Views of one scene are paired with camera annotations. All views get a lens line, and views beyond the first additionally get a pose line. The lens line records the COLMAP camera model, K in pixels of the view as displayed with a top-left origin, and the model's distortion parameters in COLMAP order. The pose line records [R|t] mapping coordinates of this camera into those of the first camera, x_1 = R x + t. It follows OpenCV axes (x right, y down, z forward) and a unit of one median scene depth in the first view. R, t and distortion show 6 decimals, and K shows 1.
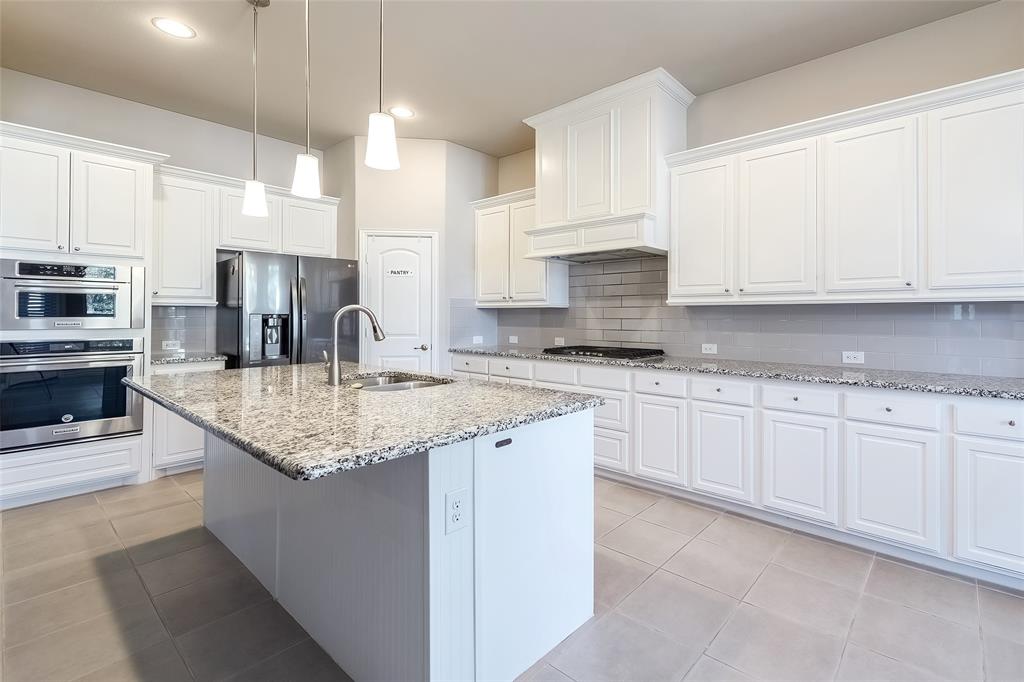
lens RADIAL K [[467.5, 0, 575.6], [0, 467.5, 312.4], [0, 0, 1]] dist [0.022853, -0.001312]
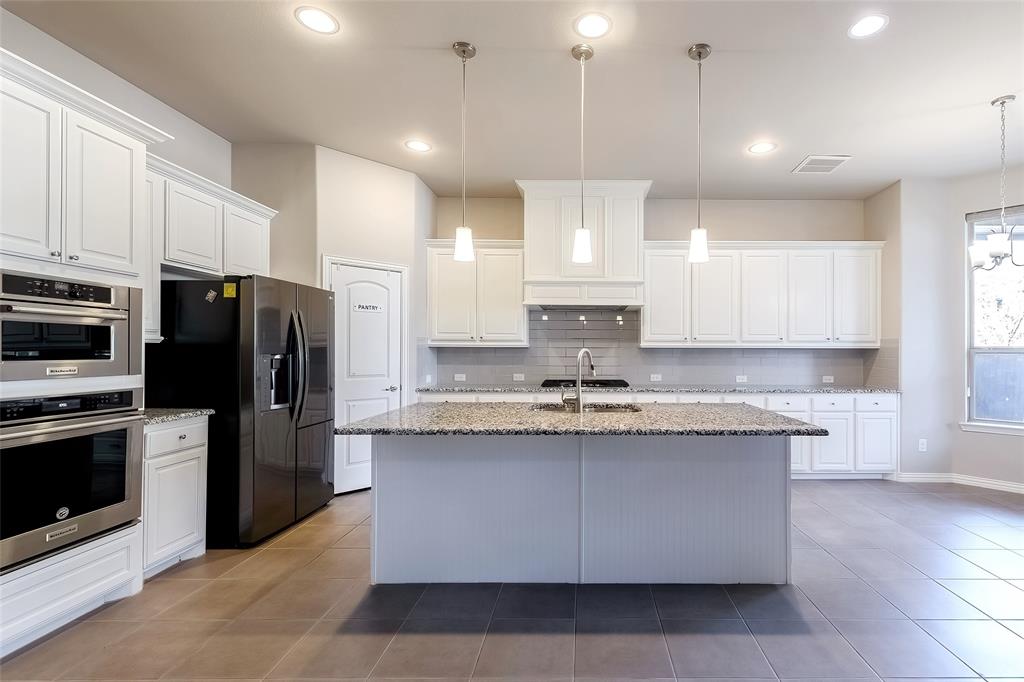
lens RADIAL K [[467.5, 0, 585.6], [0, 467.5, 351.2], [0, 0, 1]] dist [0.022853, -0.001312]
pose [[0.772014, 0.002144, 0.635601, -0.824569], [-0.006895, 0.999964, 0.005001, -0.009278], [-0.635568, -0.008243, 0.772001, 0.029392]]
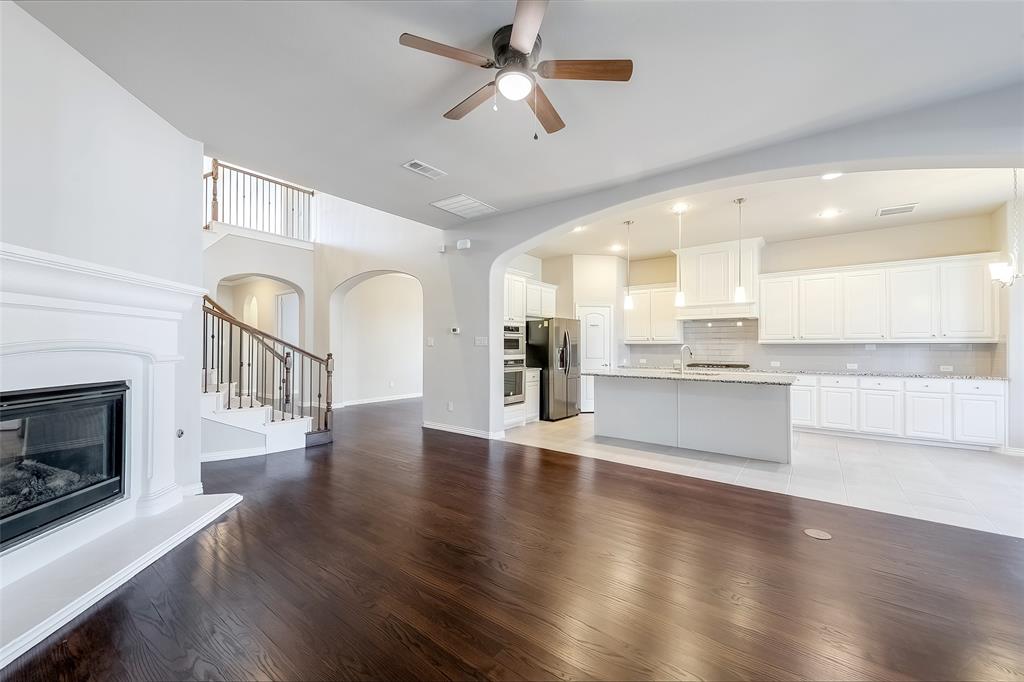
lens RADIAL K [[401.2, 0, 512.4], [0, 401.2, 341.5], [0, 0, 1]] dist [0.005570, 0.000121]
pose [[0.999340, -0.000128, 0.036332, -1.004792], [0.000386, 0.999975, -0.007100, -0.011733], [-0.036330, 0.007109, 0.999315, -0.805934]]
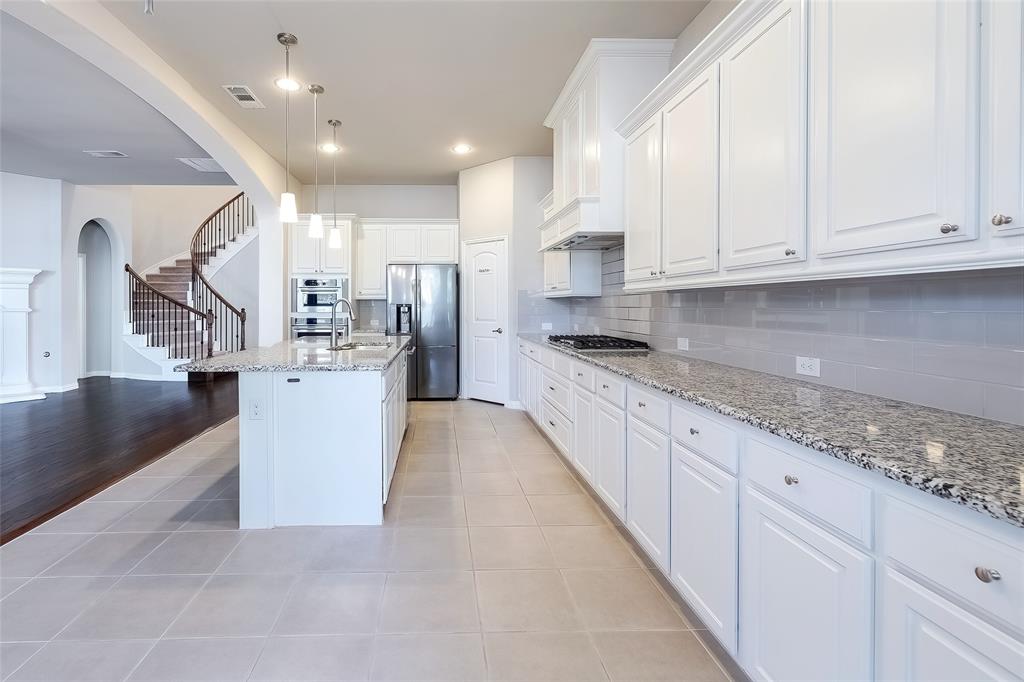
lens RADIAL K [[451.7, 0, 448.8], [0, 451.7, 308.4], [0, 0, 1]] dist [0.030003, 0.000424]
pose [[0.643684, 0.003764, -0.765282, 0.656130], [0.006303, 0.999928, 0.010219, 0.004739], [0.765265, -0.011402, 0.643614, 0.179337]]
